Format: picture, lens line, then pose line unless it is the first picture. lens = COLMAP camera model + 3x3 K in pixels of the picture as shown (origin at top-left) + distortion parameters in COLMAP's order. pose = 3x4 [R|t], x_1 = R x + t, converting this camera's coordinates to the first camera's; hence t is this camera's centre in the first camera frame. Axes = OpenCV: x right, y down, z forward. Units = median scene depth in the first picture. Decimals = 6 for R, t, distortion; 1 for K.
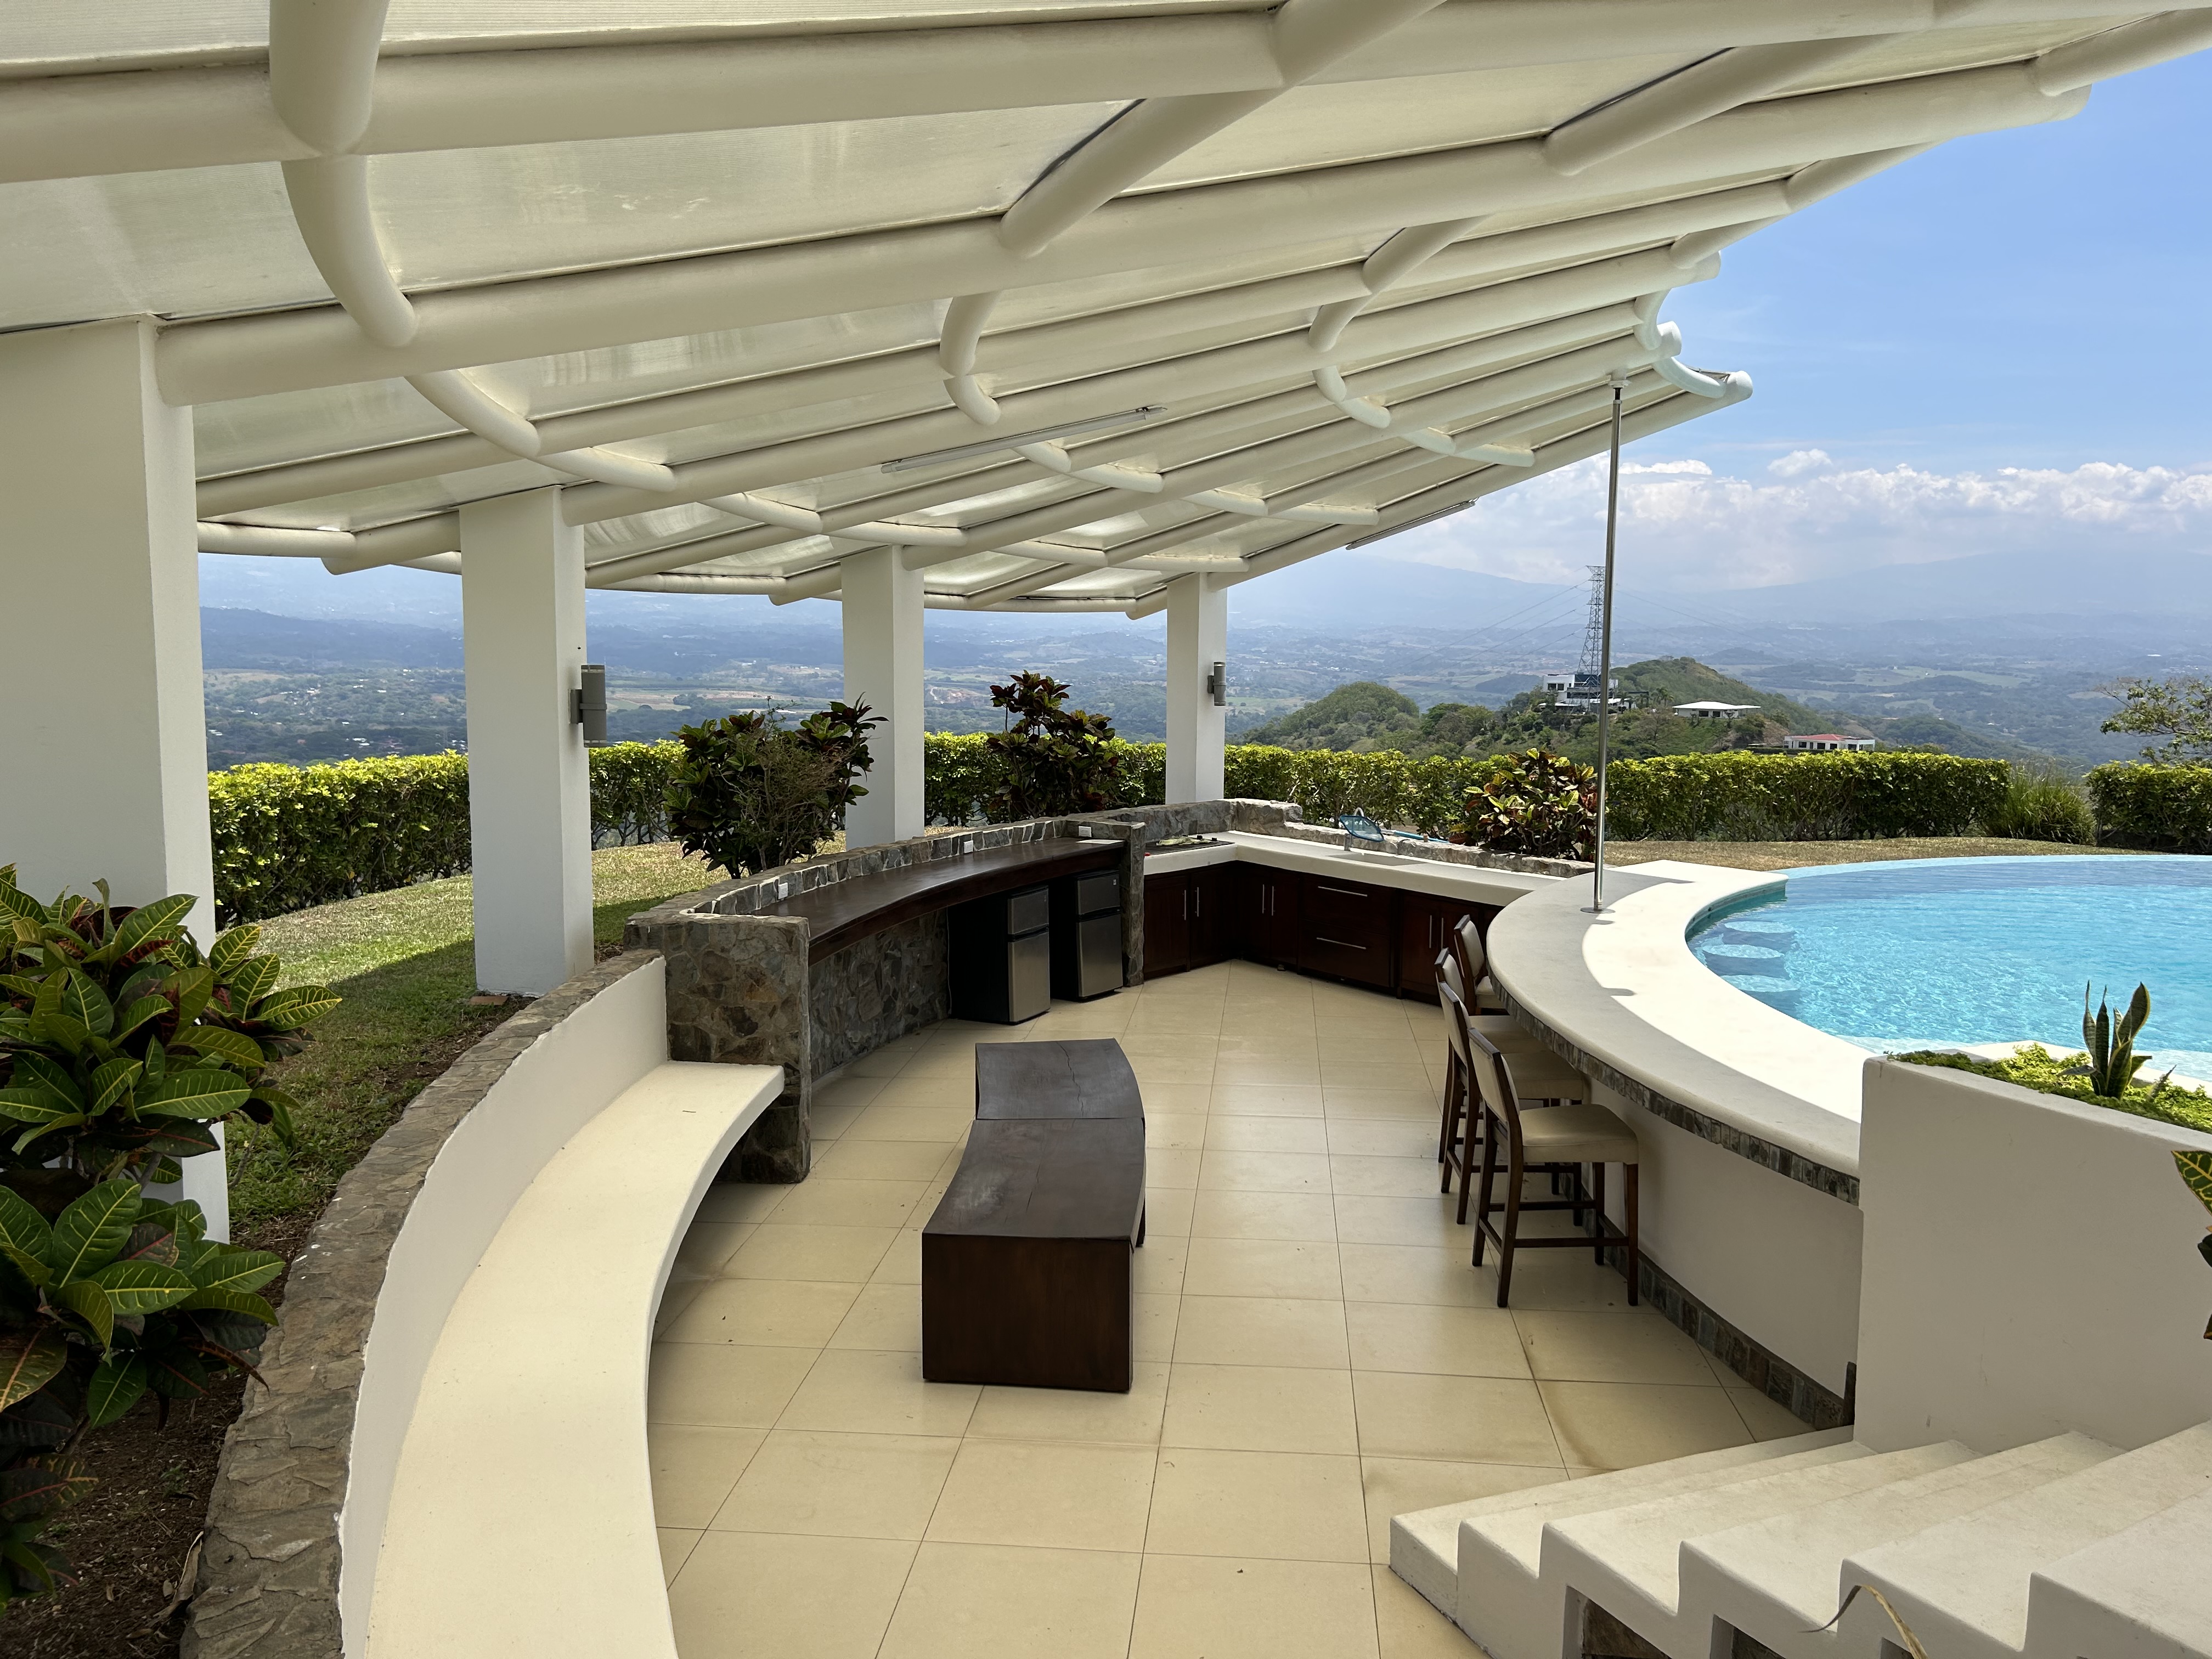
lens RADIAL K [[1654.9, 0, 1122.1], [0, 1654.9, 874.4], [0, 0, 1]] dist [0.032599, -0.045228]
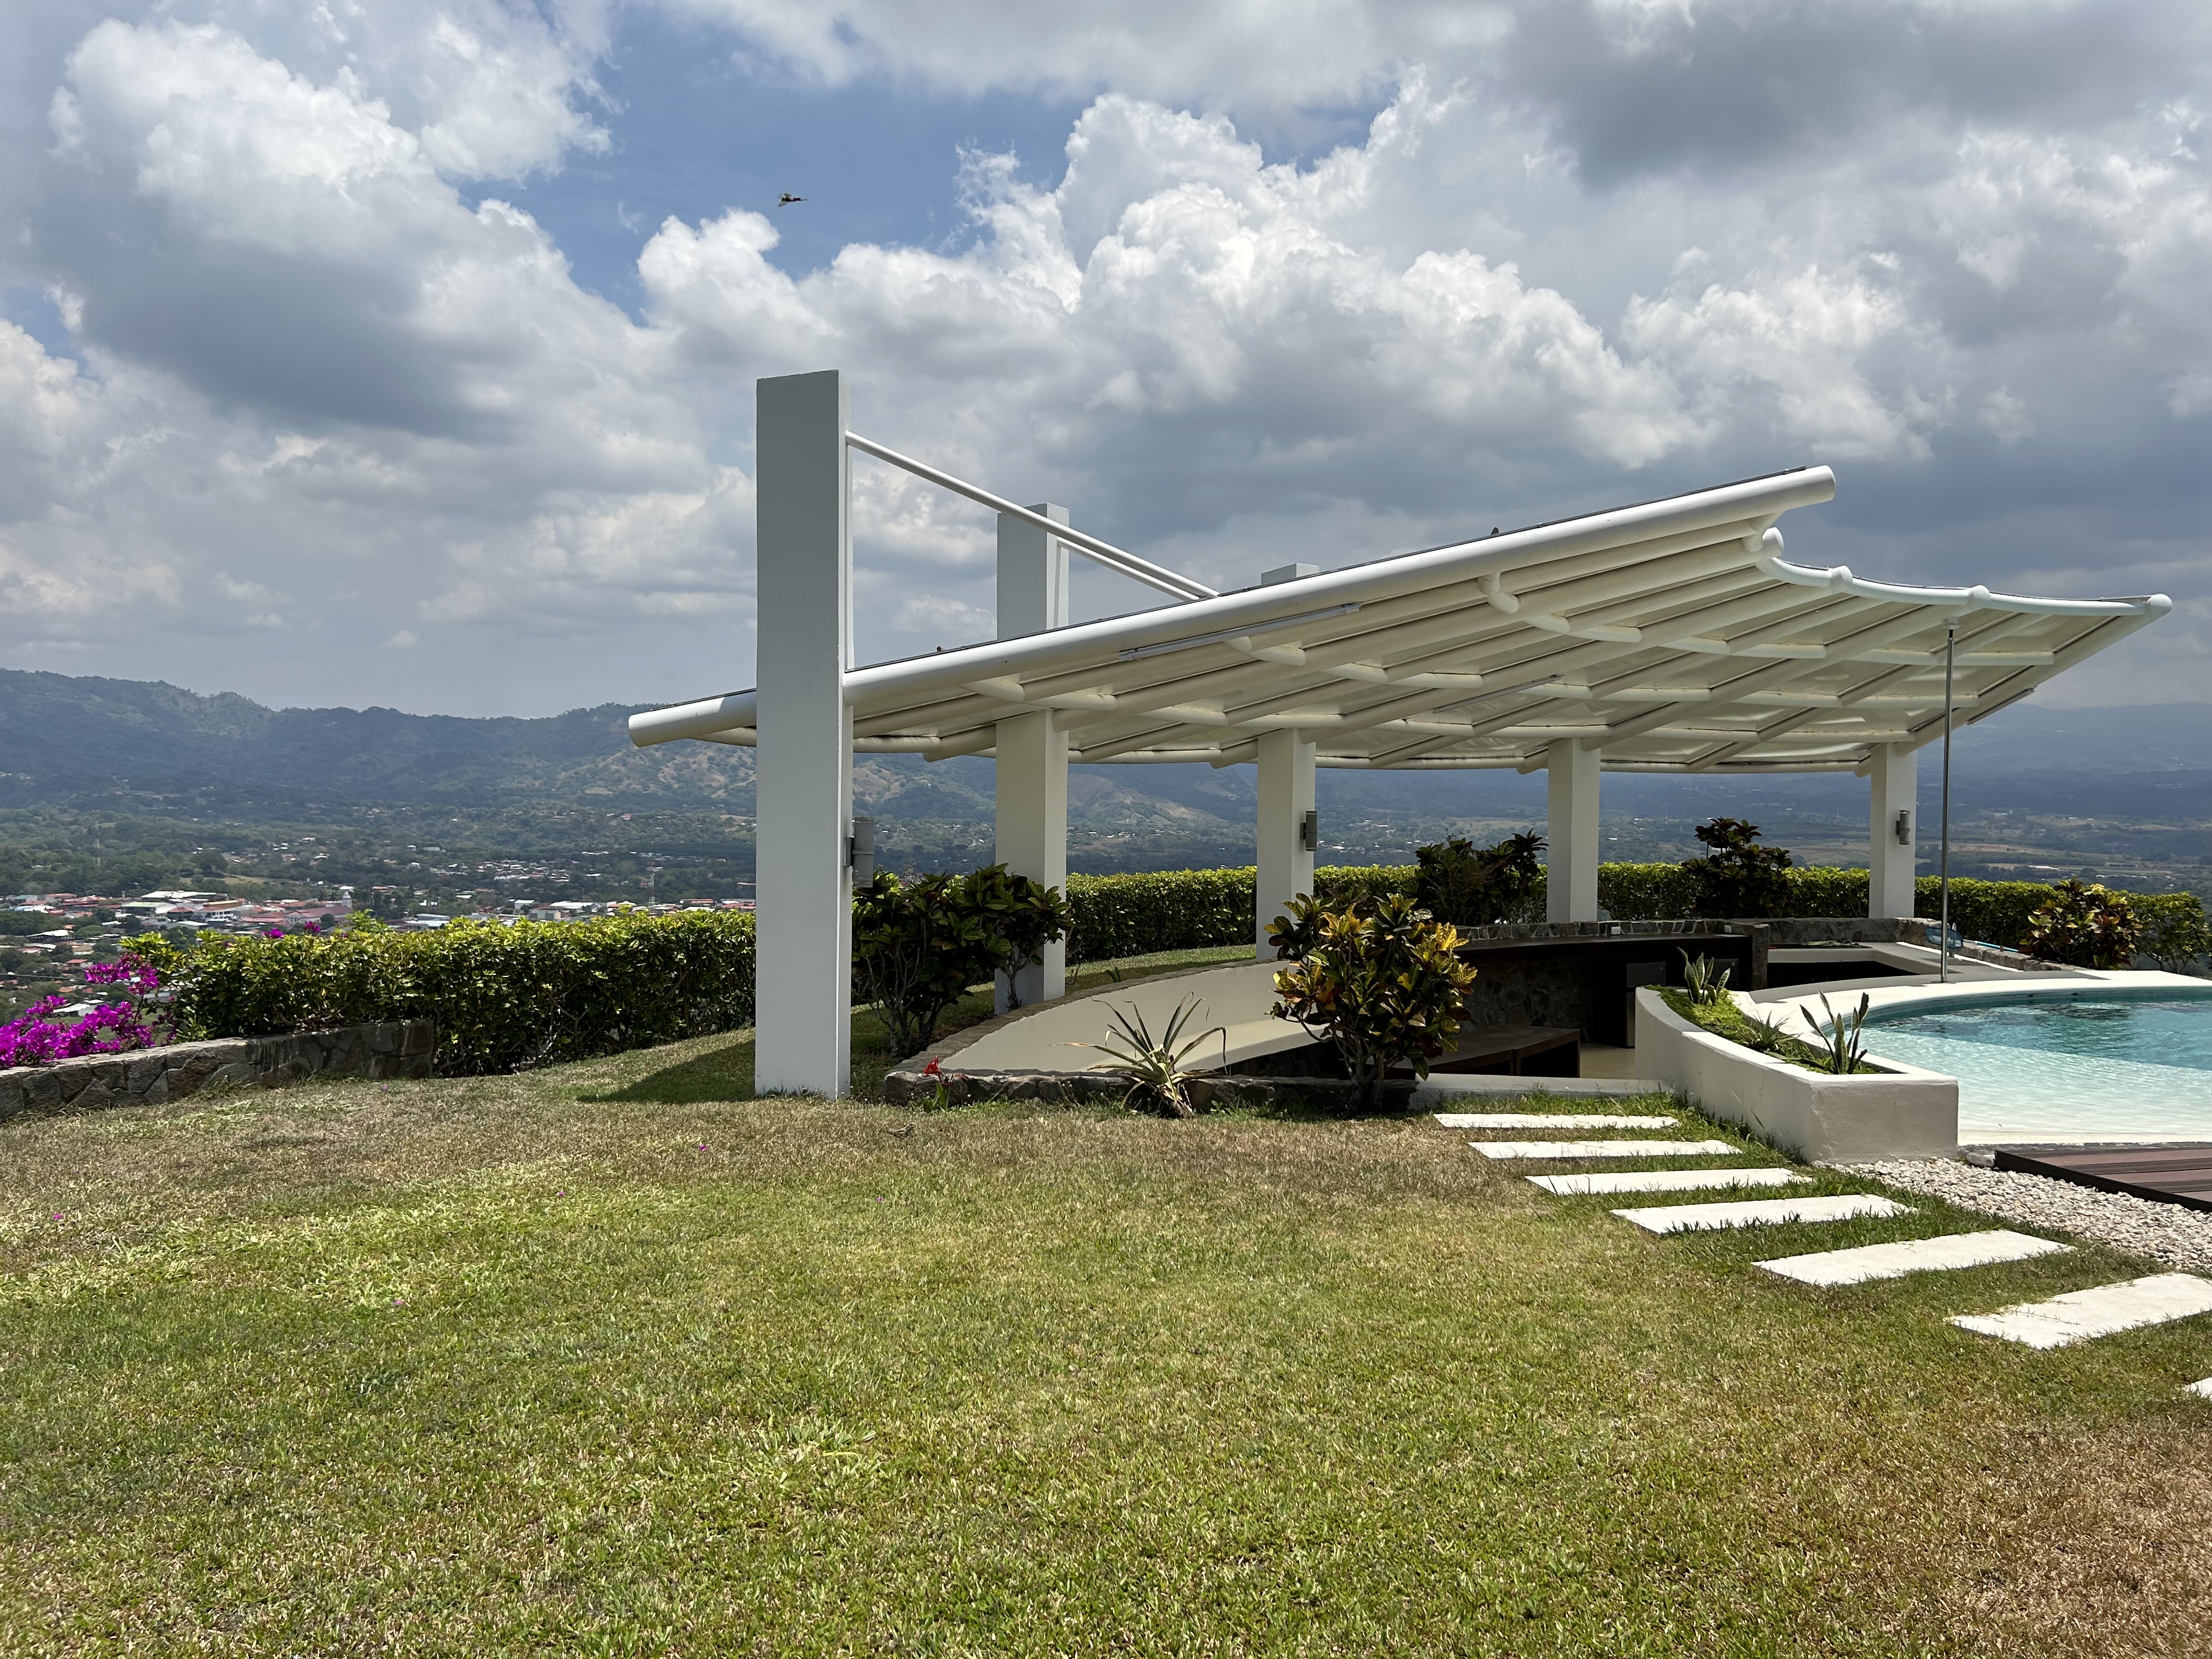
lens RADIAL K [[1654.9, 0, 1101.7], [0, 1654.9, 845.3], [0, 0, 1]] dist [0.032599, -0.045228]
pose [[0.756517, 0.018573, -0.653710, 0.428604], [-0.087865, 0.993420, -0.073459, 0.046403], [0.648044, 0.113011, 0.753171, -0.362770]]
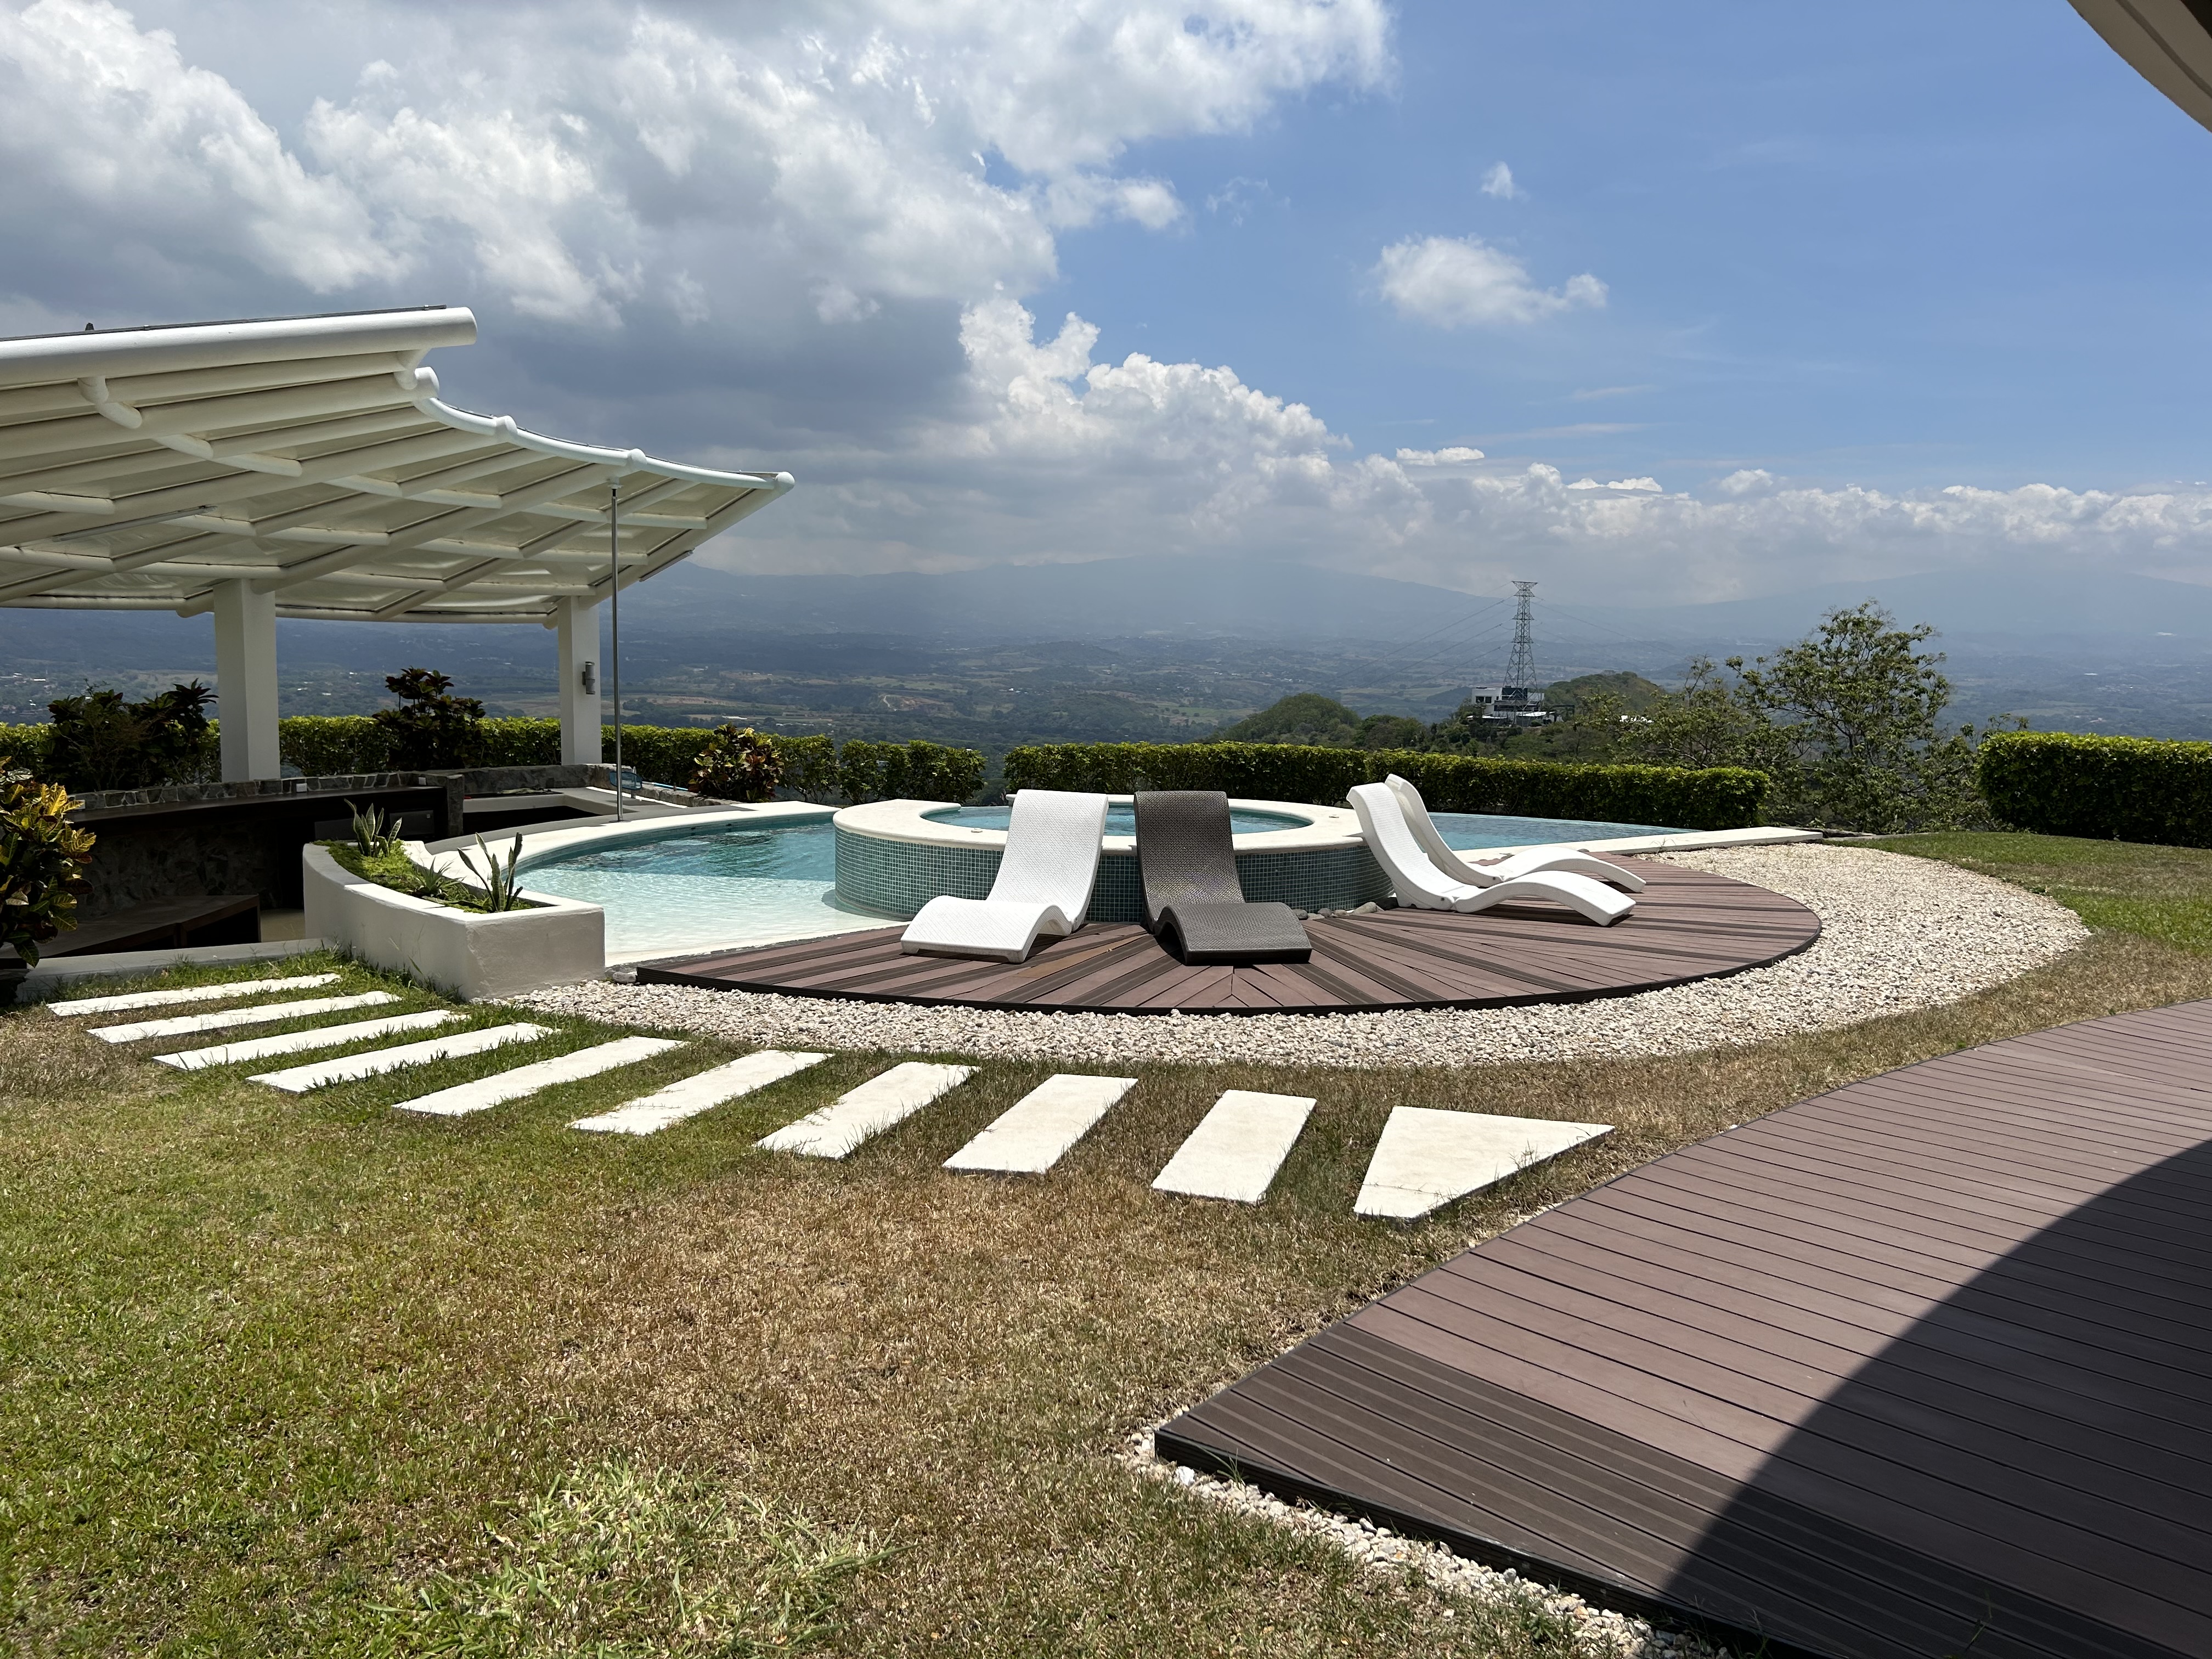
lens RADIAL K [[1654.9, 0, 1111.5], [0, 1654.9, 843.6], [0, 0, 1]] dist [0.032599, -0.045228]
pose [[0.999630, 0.007284, 0.026210, 0.448089], [-0.006656, 0.999690, -0.023973, 0.048312], [-0.026376, 0.023789, 0.999369, -0.355641]]
